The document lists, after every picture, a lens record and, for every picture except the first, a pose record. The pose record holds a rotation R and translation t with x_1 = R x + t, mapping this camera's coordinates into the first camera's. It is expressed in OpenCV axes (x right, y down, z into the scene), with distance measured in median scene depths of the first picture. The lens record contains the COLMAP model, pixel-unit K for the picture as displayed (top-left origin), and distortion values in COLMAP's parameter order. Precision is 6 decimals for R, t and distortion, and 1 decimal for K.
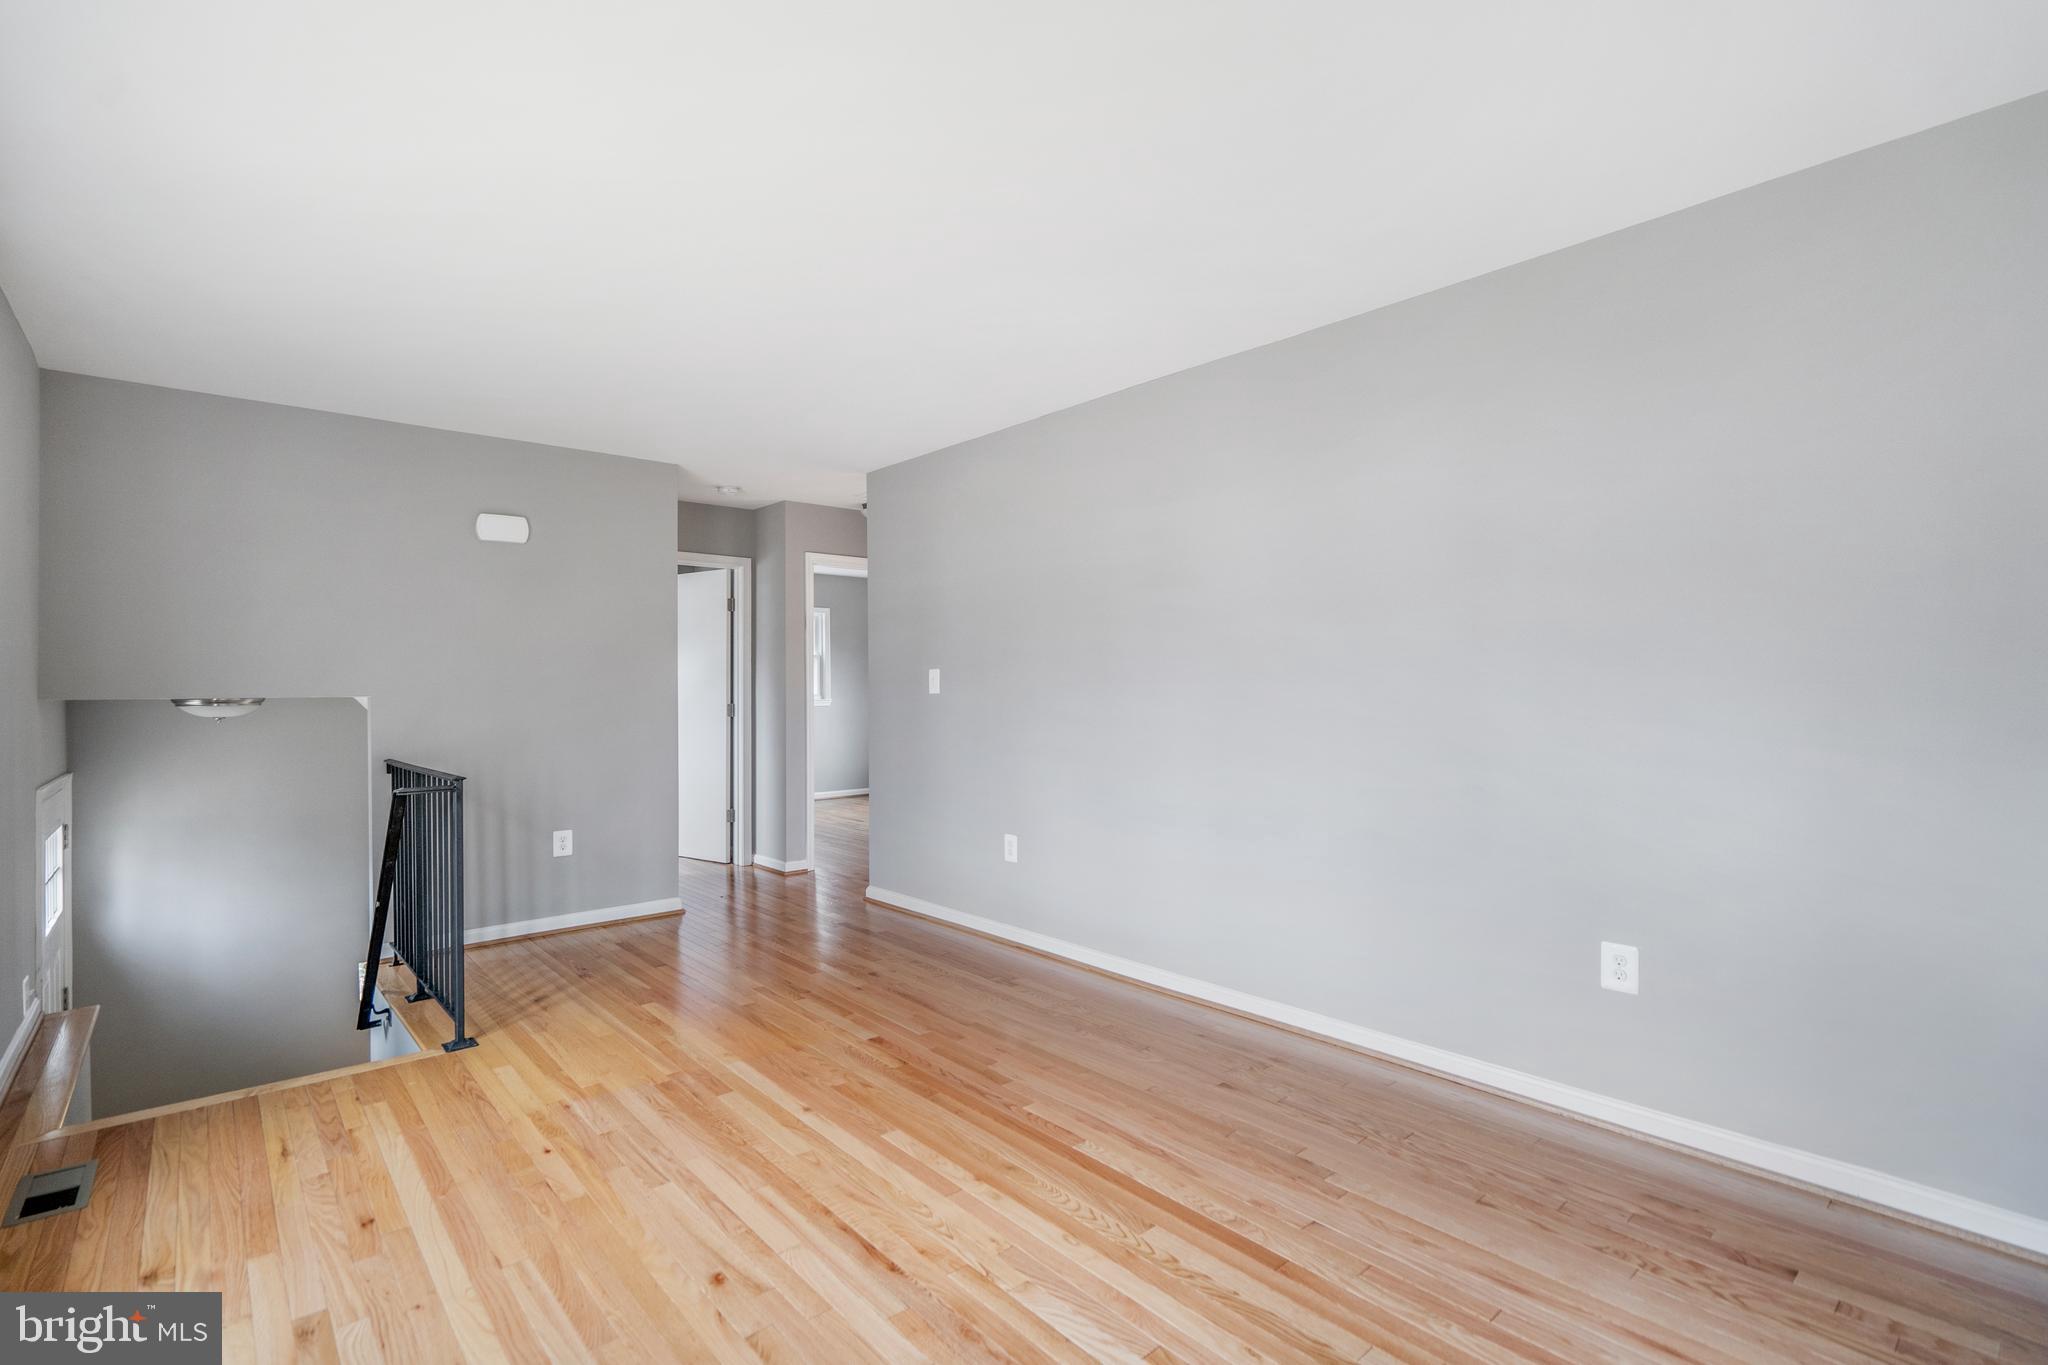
lens RADIAL K [[949.3, 0, 1004.7], [0, 949.3, 686.7], [0, 0, 1]] dist [0.015207, -0.000228]
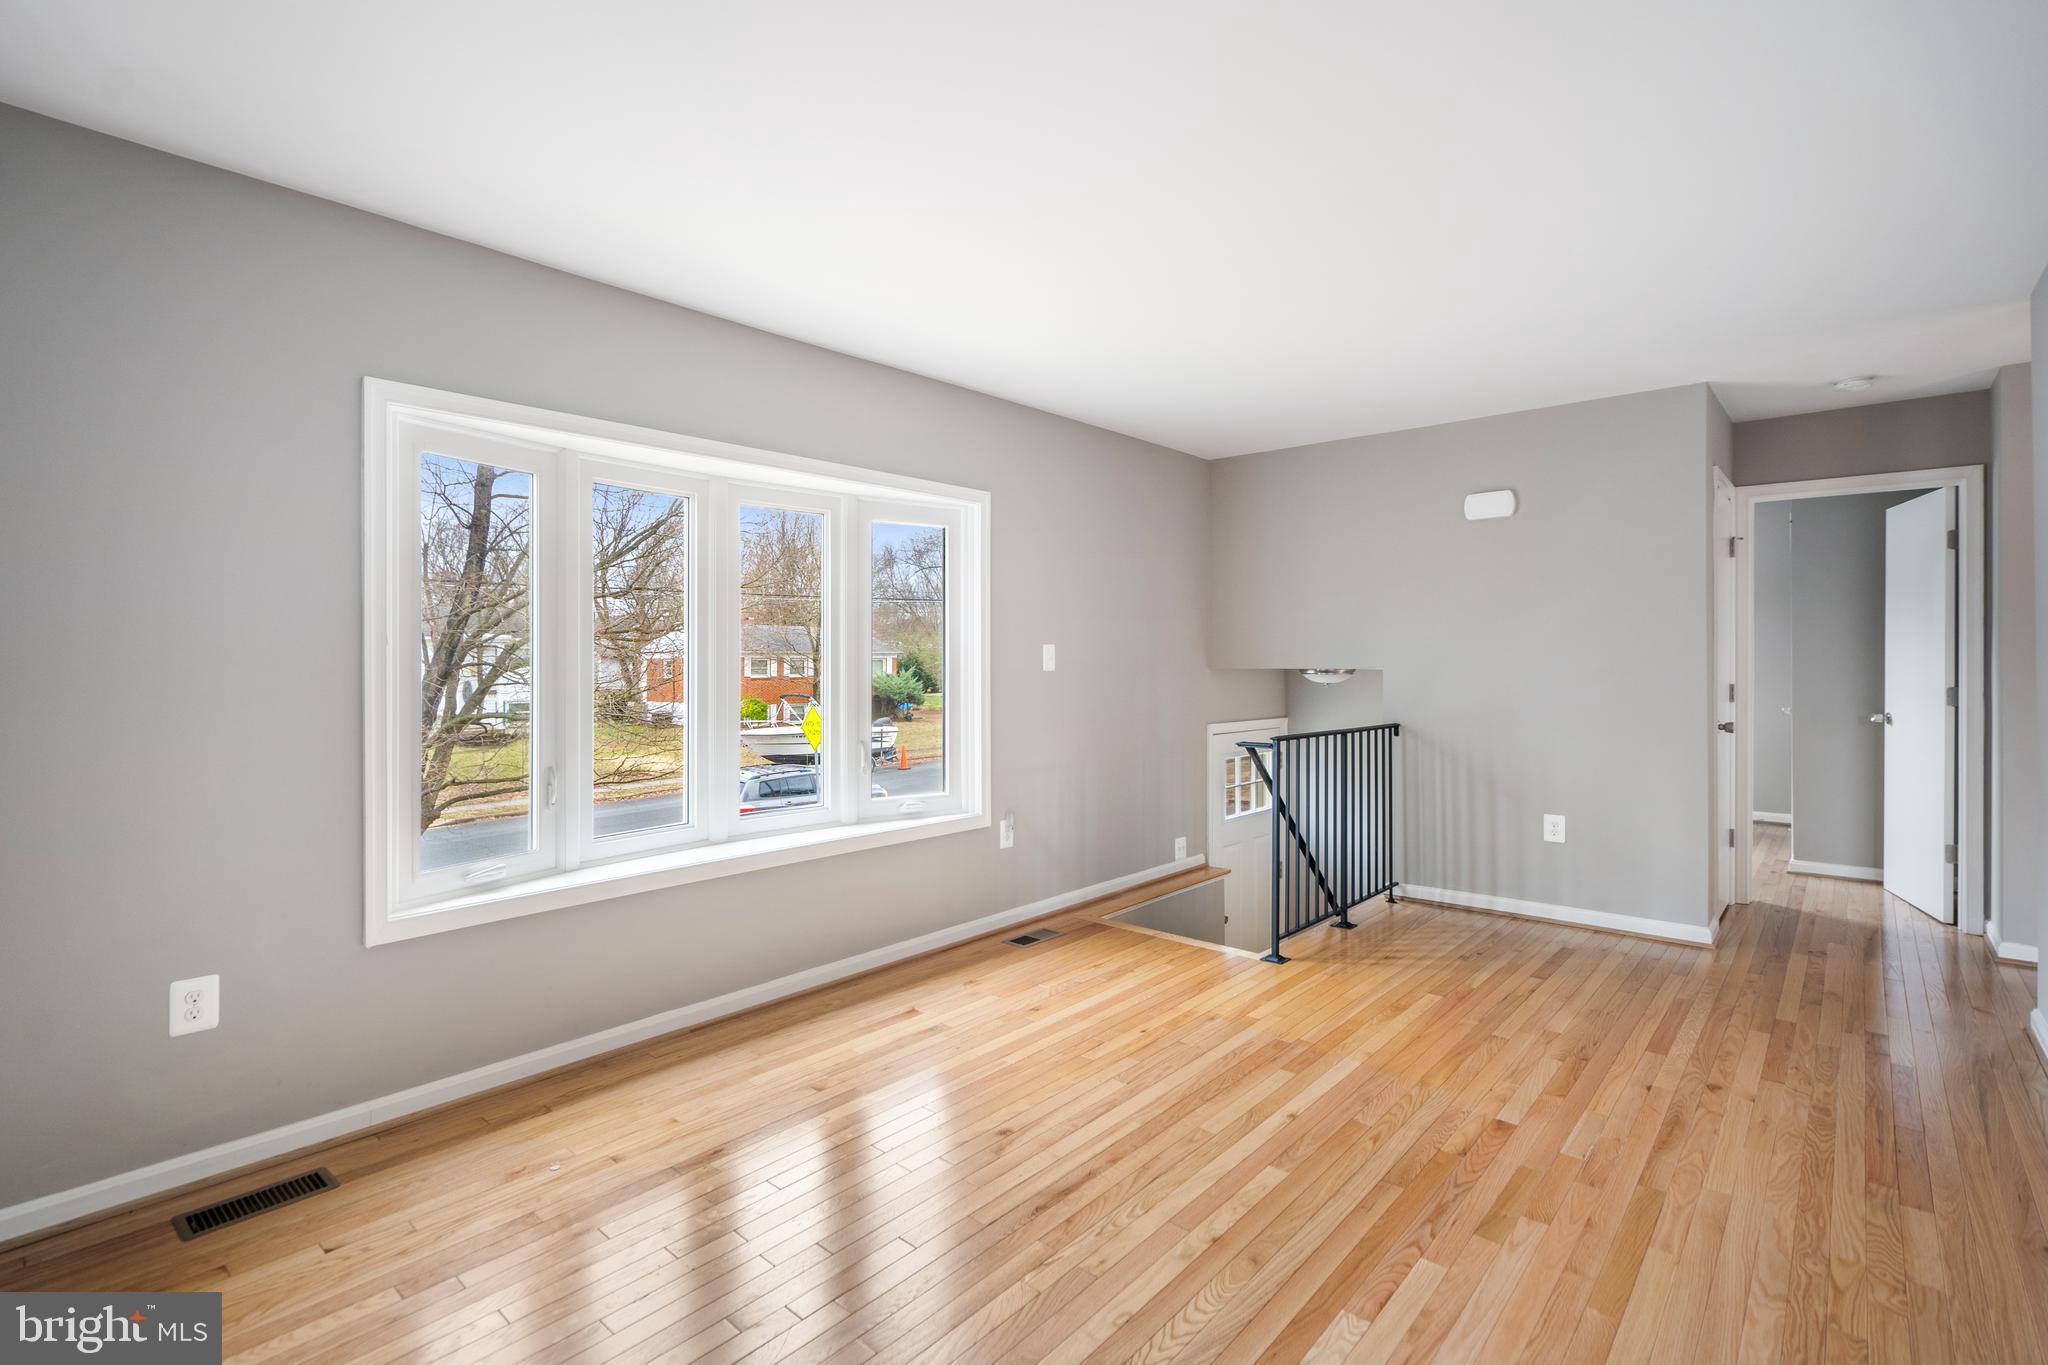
lens RADIAL K [[949.3, 0, 1006.9], [0, 949.3, 668.7], [0, 0, 1]] dist [0.015207, -0.000228]
pose [[0.149059, 0.013723, -0.988733, 0.517436], [0.002494, 0.999895, 0.014254, -0.010416], [0.988825, -0.004591, 0.149010, 0.443867]]
